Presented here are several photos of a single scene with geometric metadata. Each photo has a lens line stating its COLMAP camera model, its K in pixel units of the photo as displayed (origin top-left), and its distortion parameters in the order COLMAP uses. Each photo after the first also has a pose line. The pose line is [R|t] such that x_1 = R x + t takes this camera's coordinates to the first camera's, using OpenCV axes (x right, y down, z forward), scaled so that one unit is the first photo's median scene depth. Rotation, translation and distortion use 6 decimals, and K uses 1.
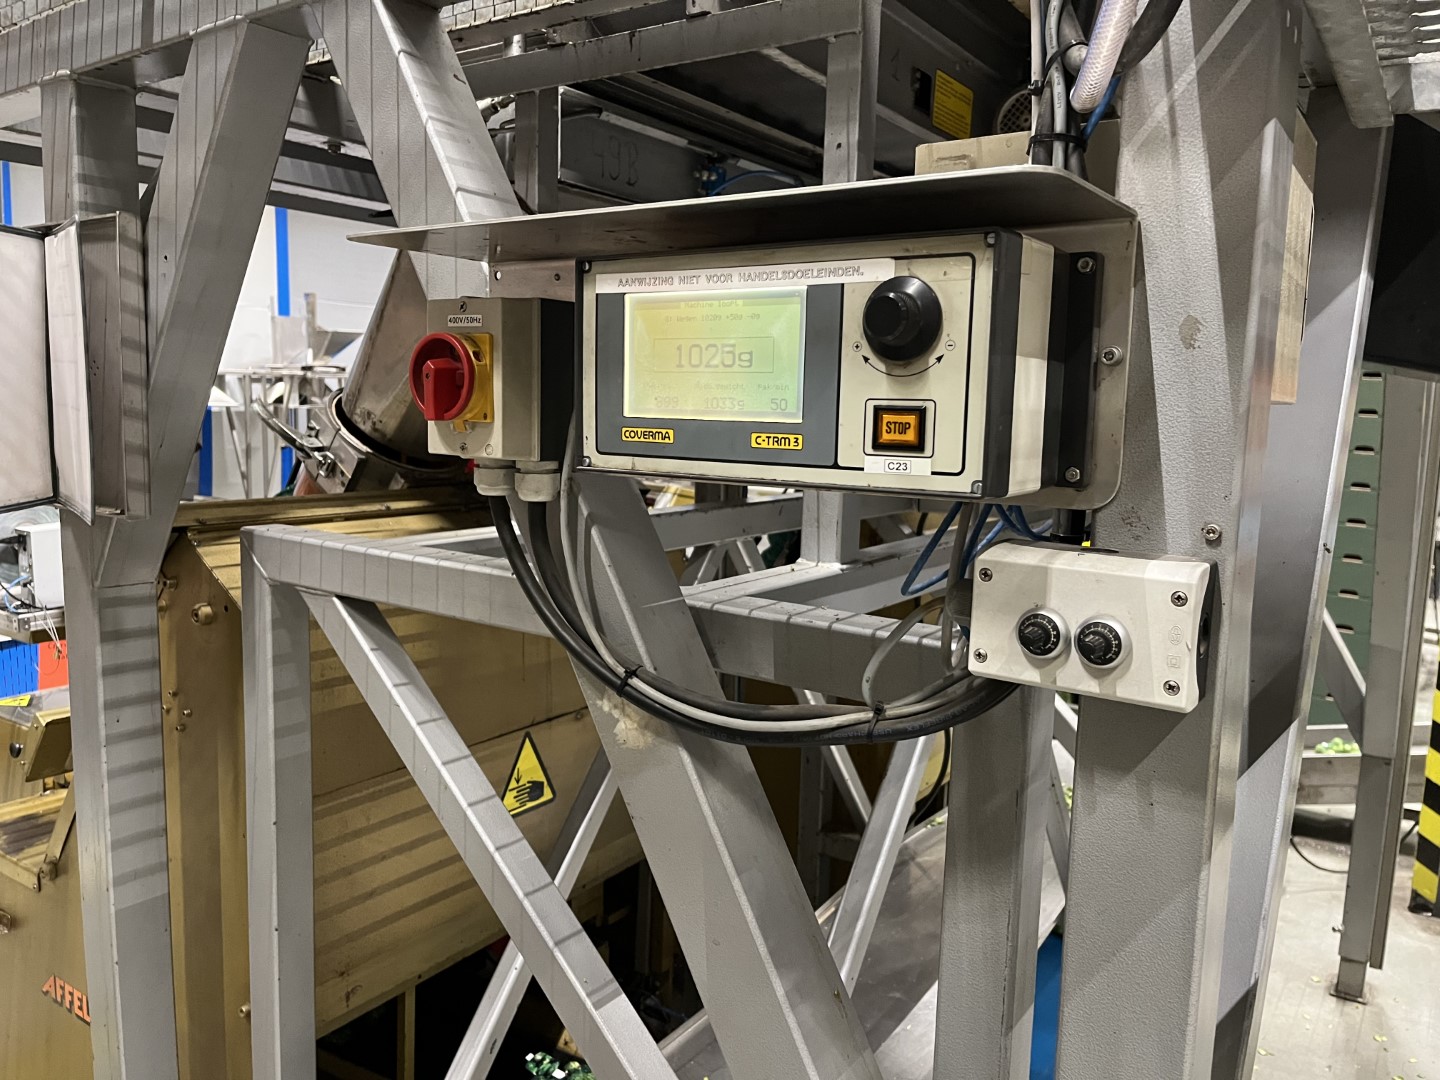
lens RADIAL K [[1103.3, 0, 728.4], [0, 1103.3, 539.2], [0, 0, 1]] dist [0.026670, -0.005325]
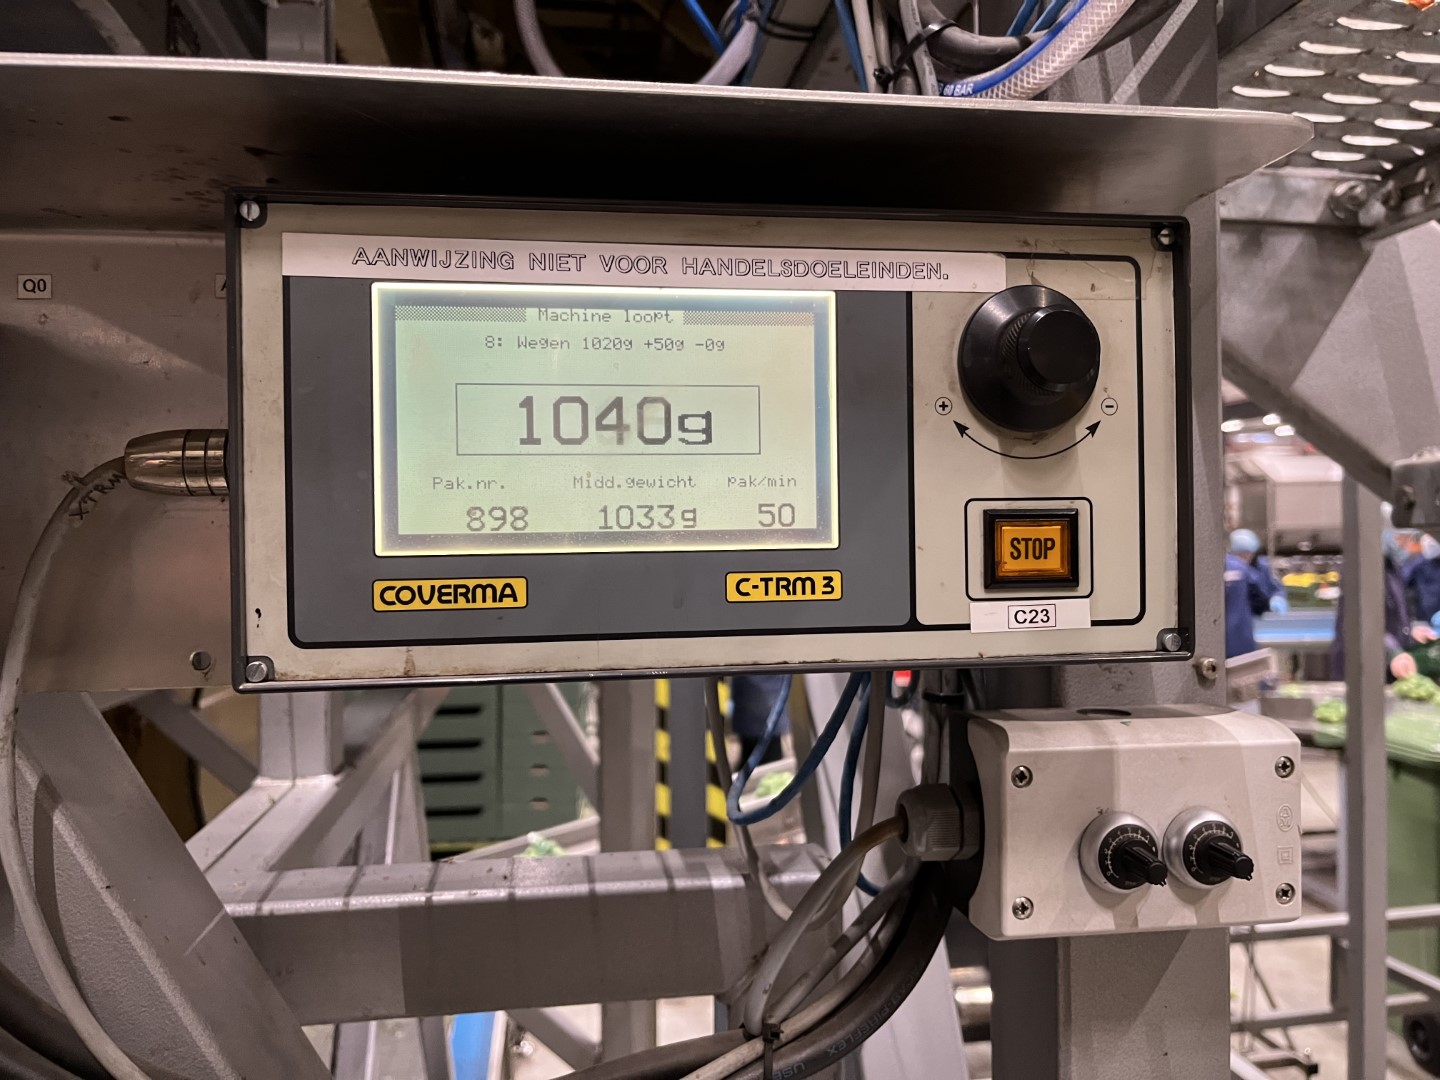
lens RADIAL K [[1103.3, 0, 715.7], [0, 1103.3, 531.8], [0, 0, 1]] dist [0.026670, -0.005325]
pose [[0.726575, -0.030132, 0.686426, -0.333290], [0.116125, 0.990051, -0.079458, -0.078439], [-0.677203, 0.137443, 0.722845, 0.661027]]
